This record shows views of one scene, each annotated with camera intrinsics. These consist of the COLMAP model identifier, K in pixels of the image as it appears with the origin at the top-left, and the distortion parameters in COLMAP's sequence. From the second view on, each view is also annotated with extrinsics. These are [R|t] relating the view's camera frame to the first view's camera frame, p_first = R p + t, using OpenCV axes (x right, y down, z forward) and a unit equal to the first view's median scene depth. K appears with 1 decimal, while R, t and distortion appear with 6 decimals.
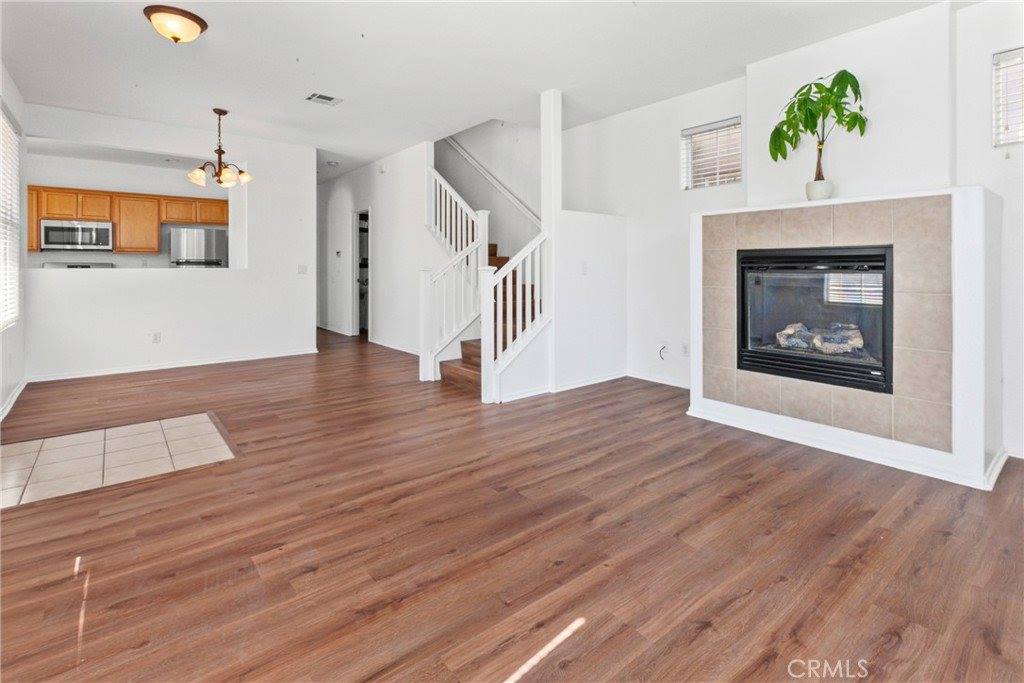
lens RADIAL K [[487.6, 0, 527.2], [0, 487.6, 272.4], [0, 0, 1]] dist [0.003275, 0.000679]
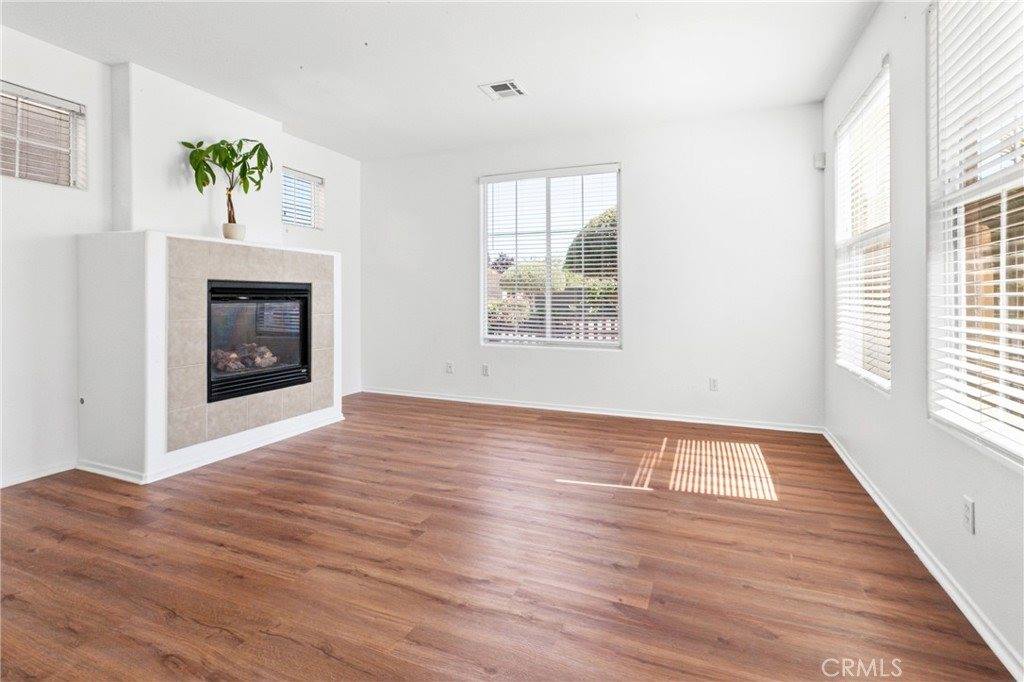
lens RADIAL K [[481.8, 0, 513.3], [0, 481.8, 295.2], [0, 0, 1]] dist [-0.000671, -0.000169]
pose [[-0.455945, 0.005305, 0.889992, -0.693627], [0.006689, 0.999974, -0.002533, -0.008860], [-0.889983, 0.004798, -0.455969, 0.898640]]
